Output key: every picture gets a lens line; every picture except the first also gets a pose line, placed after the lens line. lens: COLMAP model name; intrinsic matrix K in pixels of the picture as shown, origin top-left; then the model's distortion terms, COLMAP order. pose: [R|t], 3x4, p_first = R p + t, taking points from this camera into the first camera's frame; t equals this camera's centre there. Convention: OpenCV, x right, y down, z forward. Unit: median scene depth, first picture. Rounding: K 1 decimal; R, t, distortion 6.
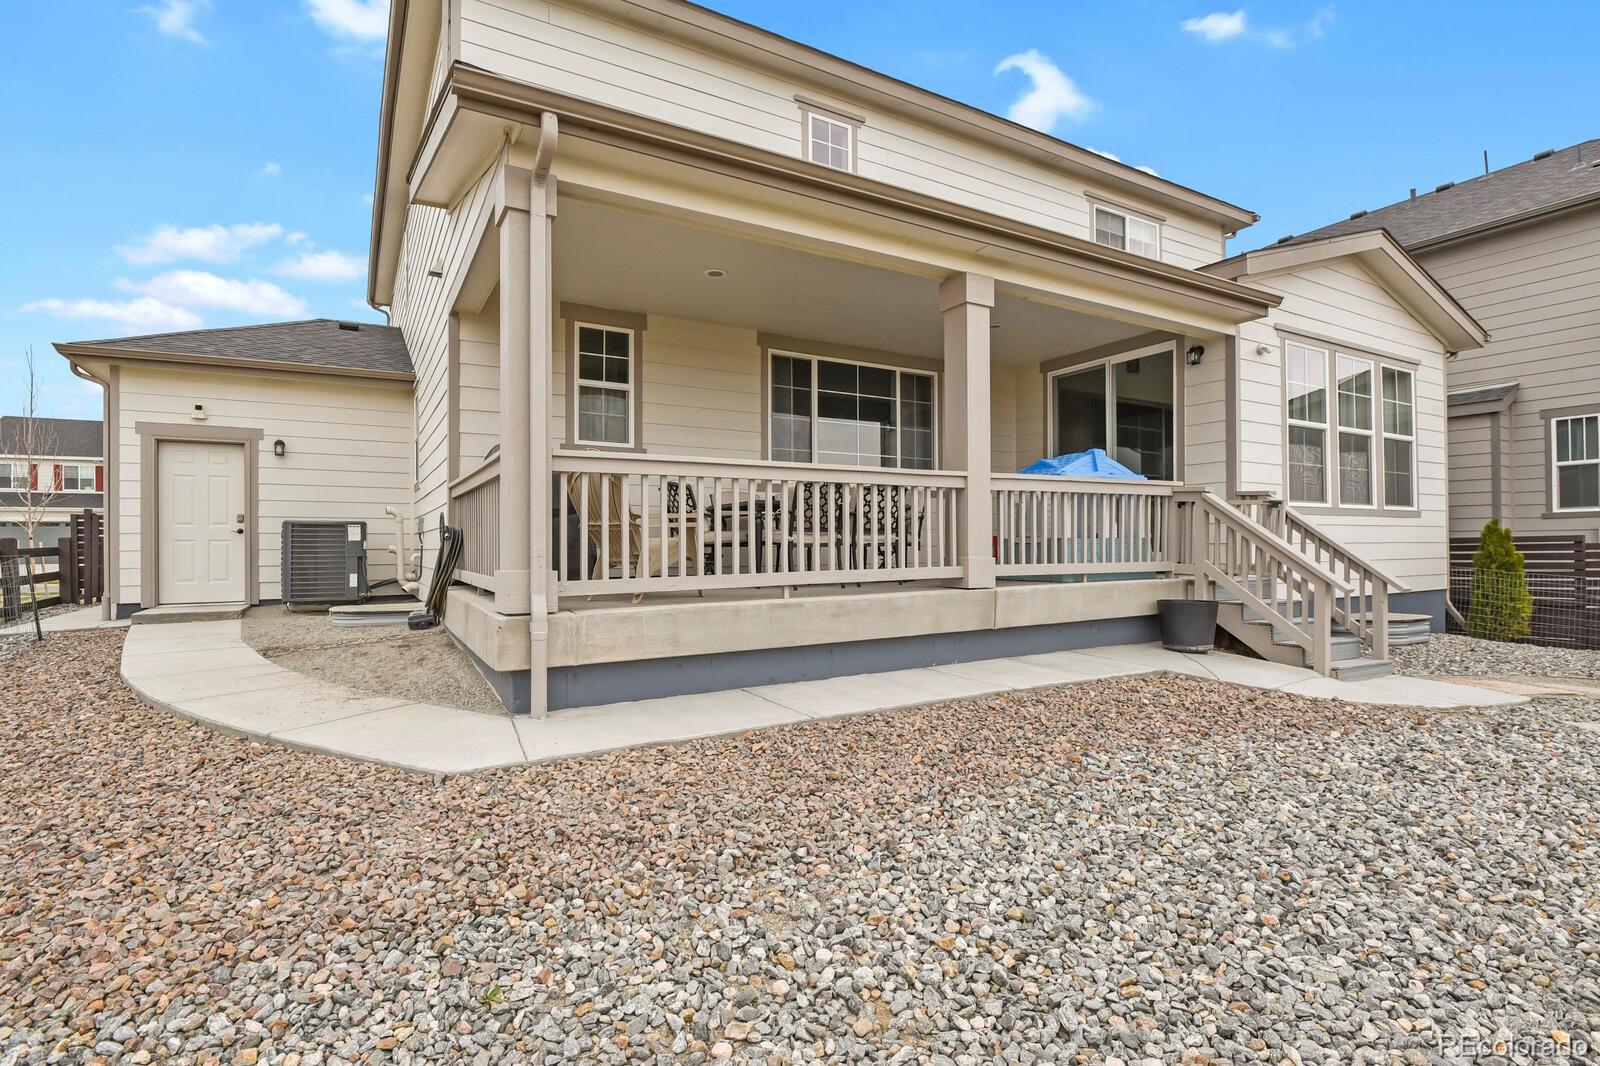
lens RADIAL K [[775.6, 0, 799.6], [0, 775.6, 540.1], [0, 0, 1]] dist [-0.008562, -0.005460]
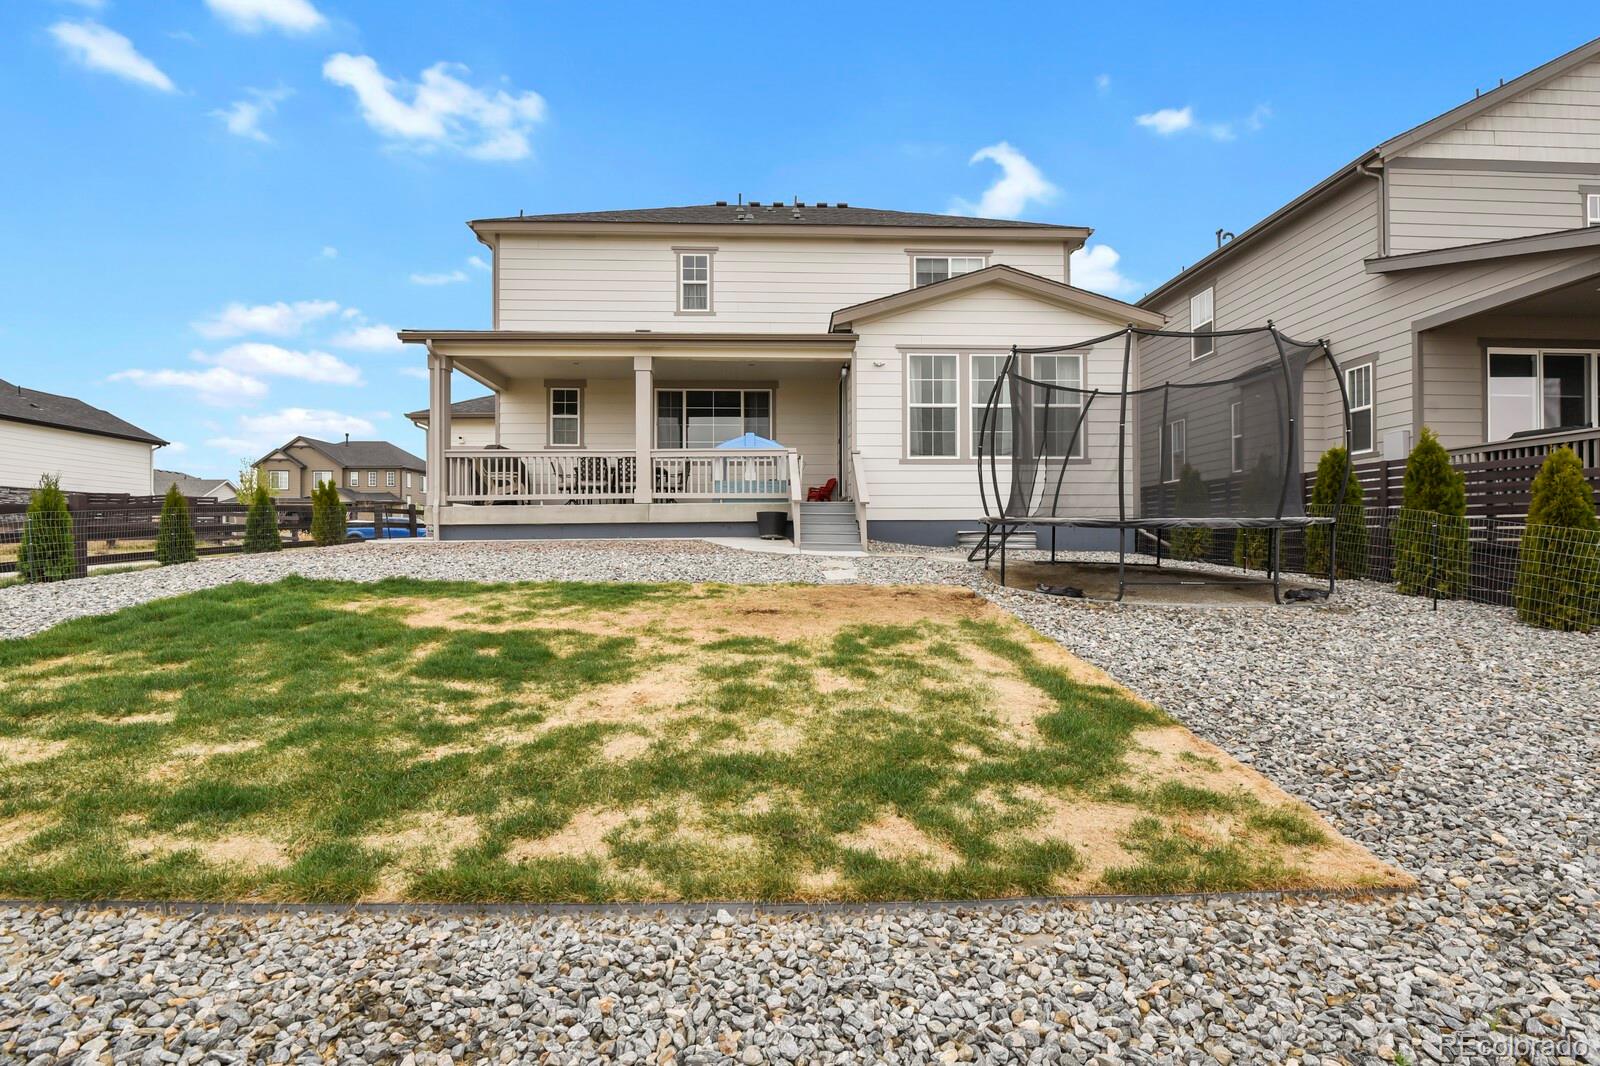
lens RADIAL K [[775.6, 0, 808.9], [0, 775.6, 535.8], [0, 0, 1]] dist [-0.008562, -0.005460]
pose [[0.887938, -0.003147, -0.459953, 1.229191], [0.004264, 0.999990, 0.001390, 0.113743], [0.459944, -0.003195, 0.887942, -0.518728]]
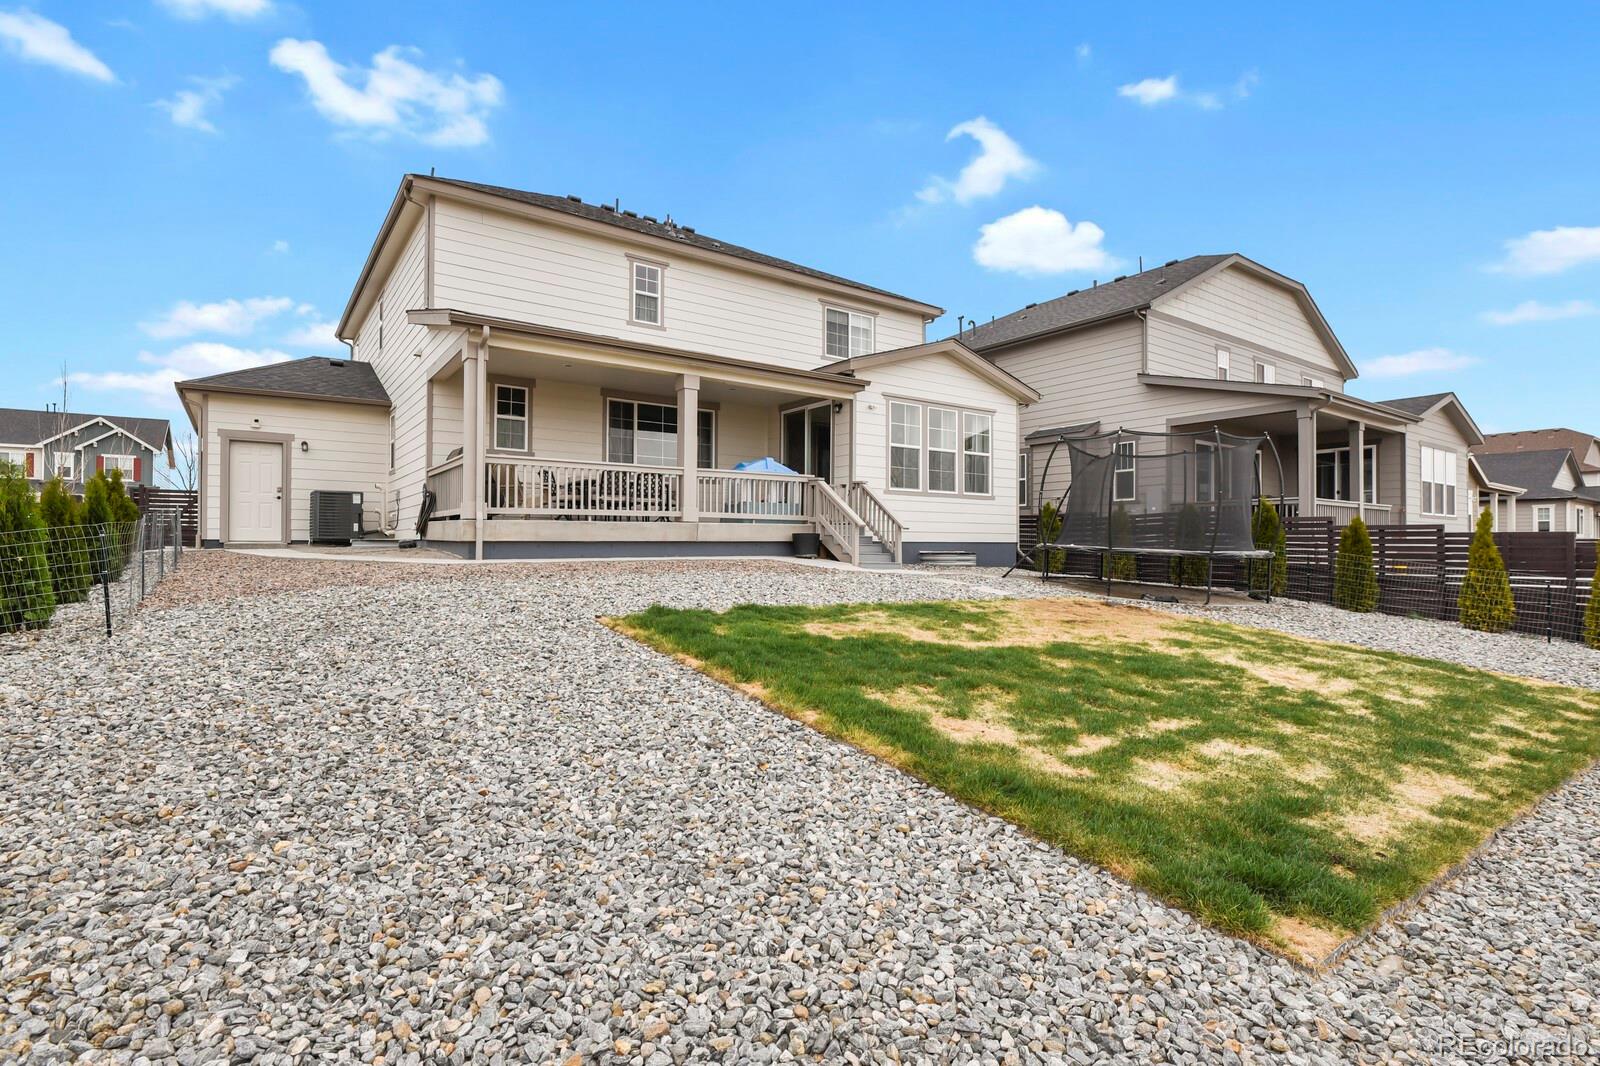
lens RADIAL K [[775.6, 0, 802.2], [0, 775.6, 539.4], [0, 0, 1]] dist [-0.008562, -0.005460]
pose [[0.994986, 0.009808, 0.099535, 0.248229], [-0.009598, 0.999951, -0.002583, 0.085189], [-0.099555, 0.001615, 0.995031, -0.874194]]
